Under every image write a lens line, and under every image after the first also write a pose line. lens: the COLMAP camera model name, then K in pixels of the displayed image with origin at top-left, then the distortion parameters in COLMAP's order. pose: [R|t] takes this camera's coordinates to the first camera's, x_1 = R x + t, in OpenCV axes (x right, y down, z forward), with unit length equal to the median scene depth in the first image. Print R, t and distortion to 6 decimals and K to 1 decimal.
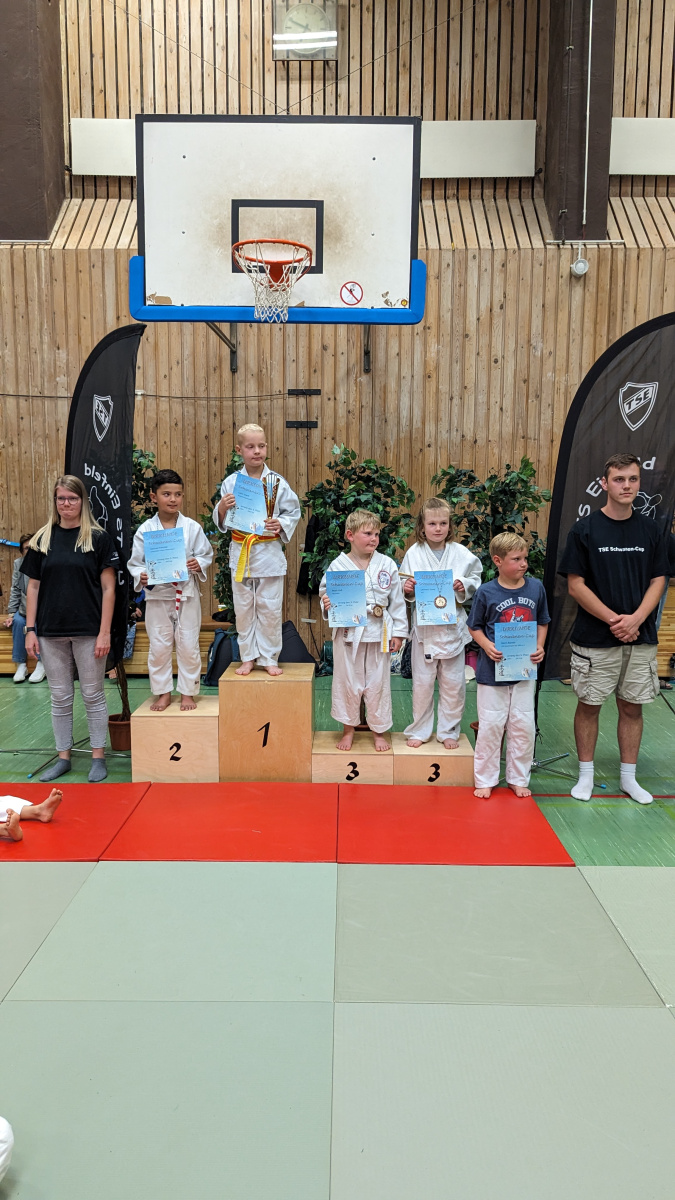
lens RADIAL K [[840.8, 0, 334.7], [0, 840.8, 600.0], [0, 0, 1]] dist [0.045382, -0.047580]
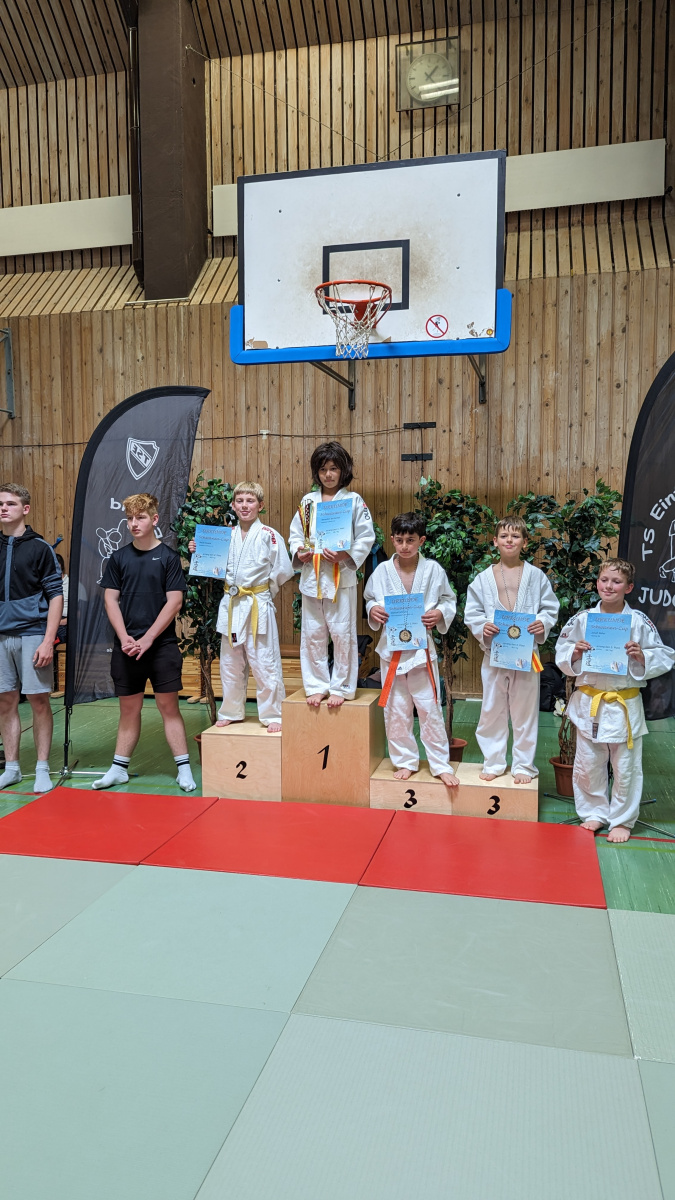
lens RADIAL K [[841.3, 0, 335.3], [0, 841.3, 596.1], [0, 0, 1]] dist [0.043006, -0.043718]
pose [[0.975470, 0.006211, -0.220044, 0.090127], [-0.016902, 0.998764, -0.046733, 0.007507], [0.219482, 0.049305, 0.974370, -0.000197]]
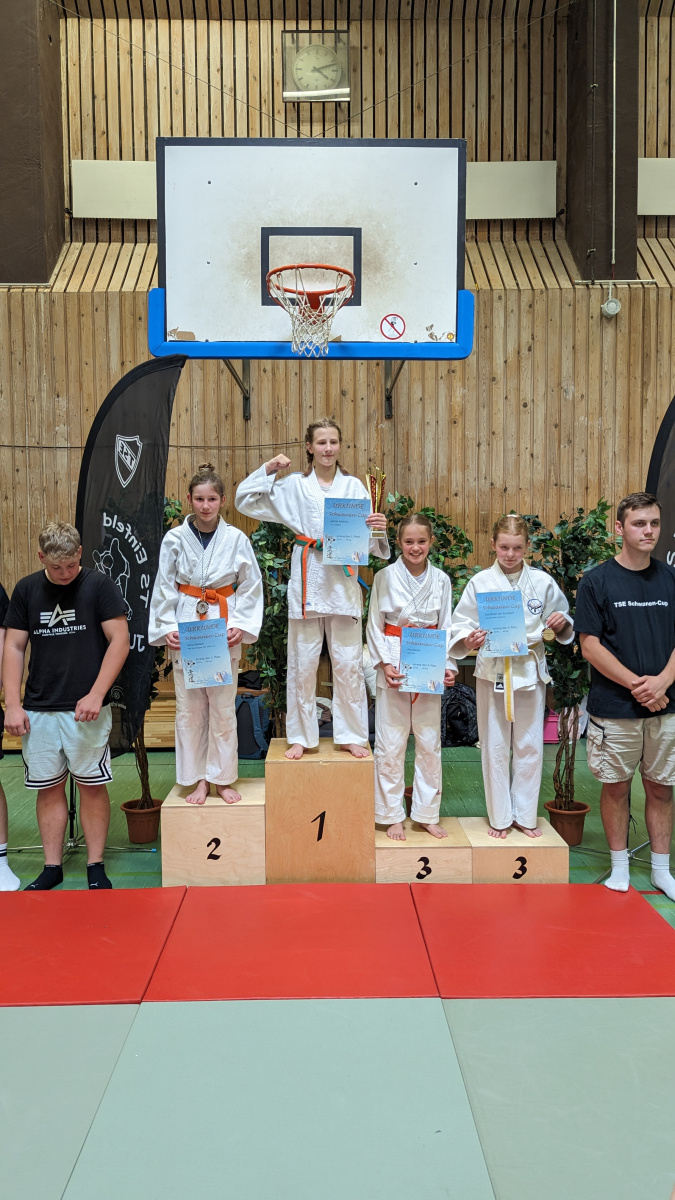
lens RADIAL K [[838.5, 0, 328.9], [0, 838.5, 597.6], [0, 0, 1]] dist [0.052675, -0.051945]
pose [[0.999622, -0.013821, 0.023762, -0.053486], [0.015464, 0.997398, -0.070409, -0.005640], [-0.022727, 0.070750, 0.997235, 0.081556]]
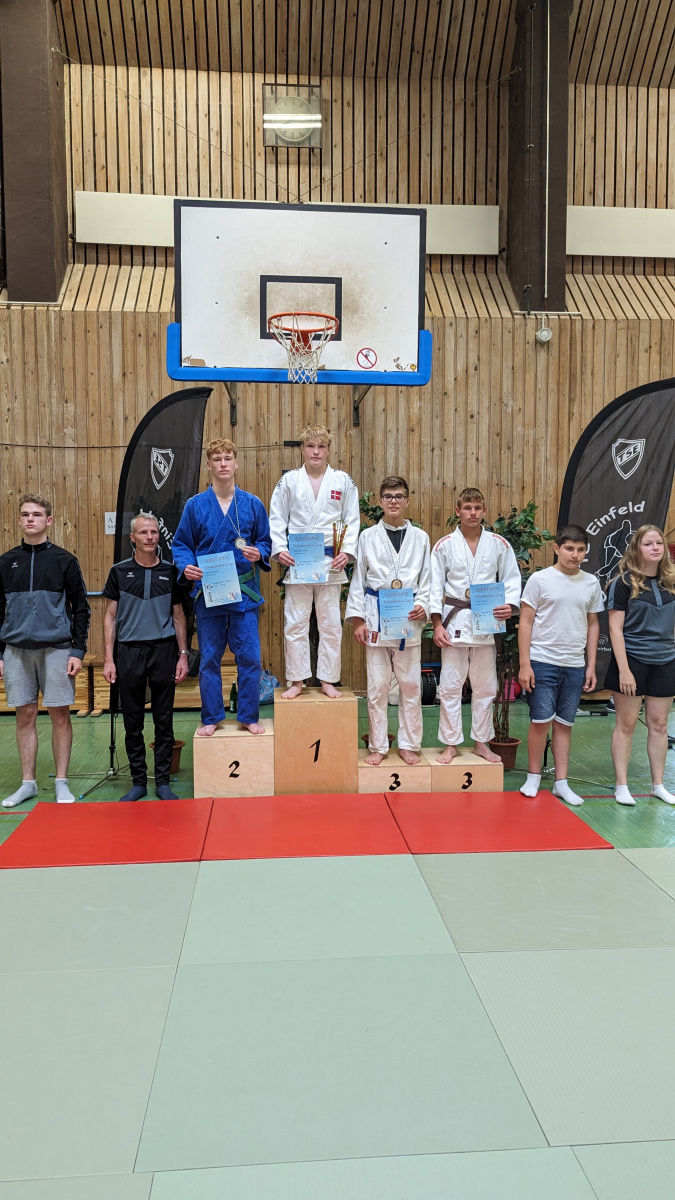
lens RADIAL K [[839.1, 0, 331.4], [0, 839.1, 596.3], [0, 0, 1]] dist [0.042833, -0.043353]
pose [[0.995960, -0.012356, 0.088949, -0.093460], [0.017546, 0.998174, -0.057806, 0.012612], [-0.088072, 0.059134, 0.994357, -0.066146]]
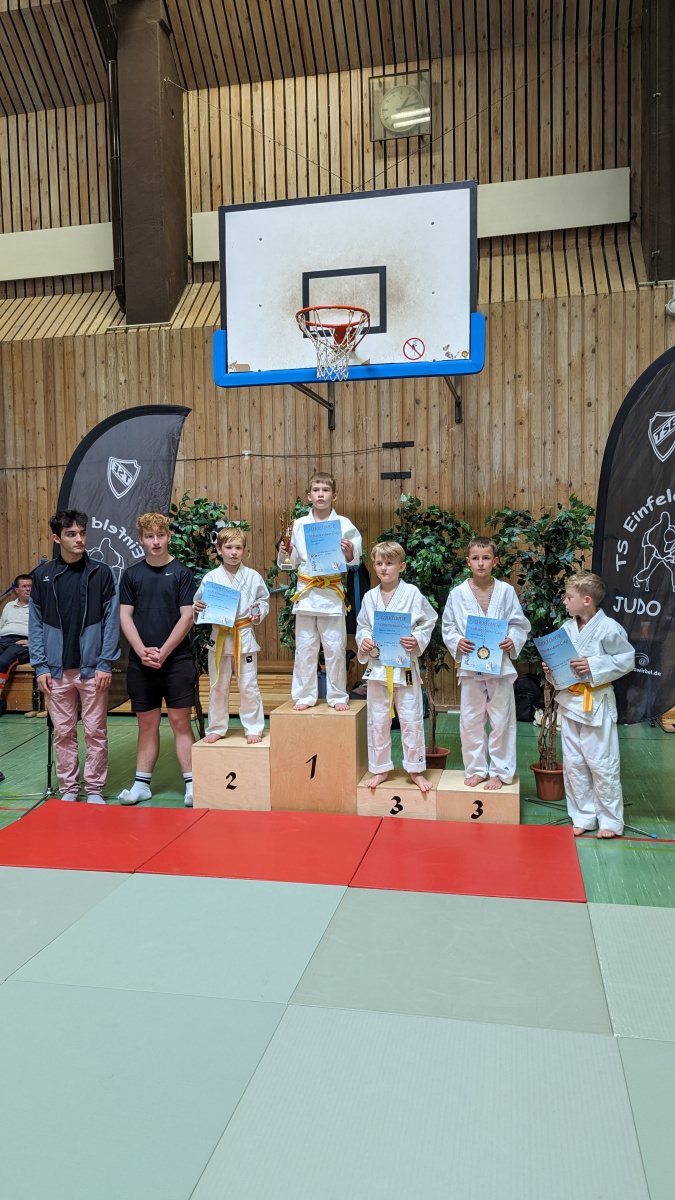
lens RADIAL K [[840.8, 0, 334.7], [0, 840.8, 600.0], [0, 0, 1]] dist [0.045382, -0.047580]
pose [[0.980374, -0.011992, -0.196780, 0.090093], [-0.001013, 0.997828, -0.065858, 0.013102], [0.197142, 0.064765, 0.978233, -0.019297]]
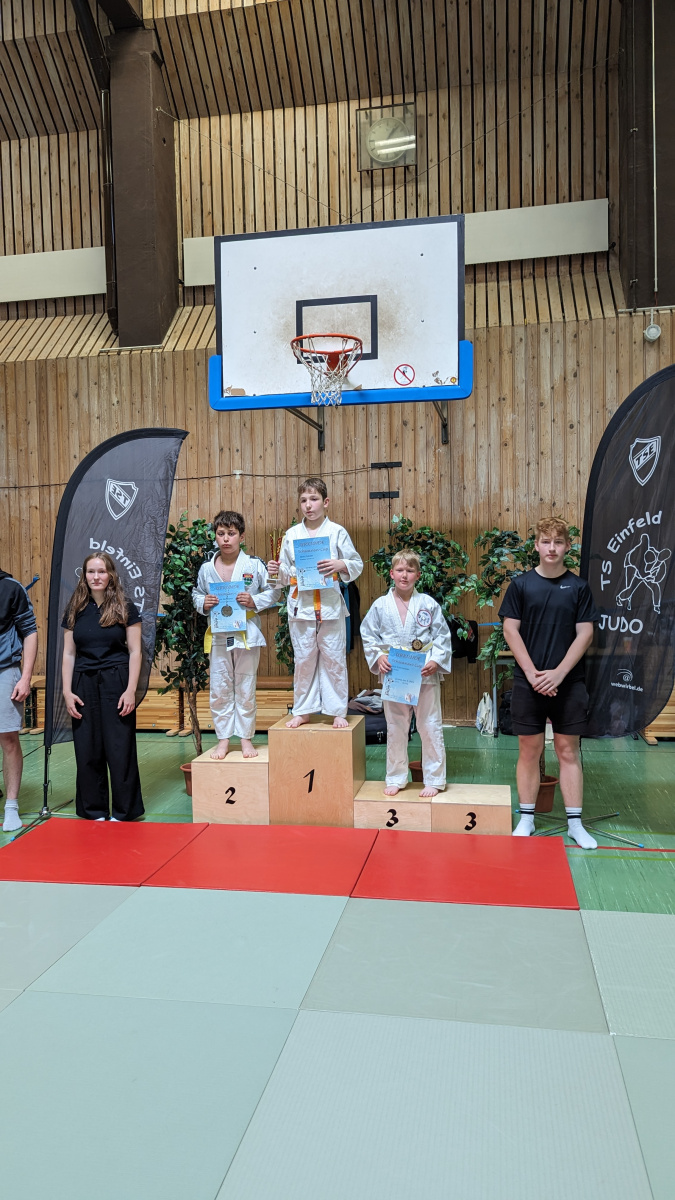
lens RADIAL K [[838.3, 0, 335.9], [0, 838.3, 599.5], [0, 0, 1]] dist [0.046436, -0.046292]
pose [[0.984727, -0.018498, -0.173117, 0.082291], [0.004123, 0.996539, -0.083027, 0.010723], [0.174054, 0.081045, 0.981395, -0.039377]]
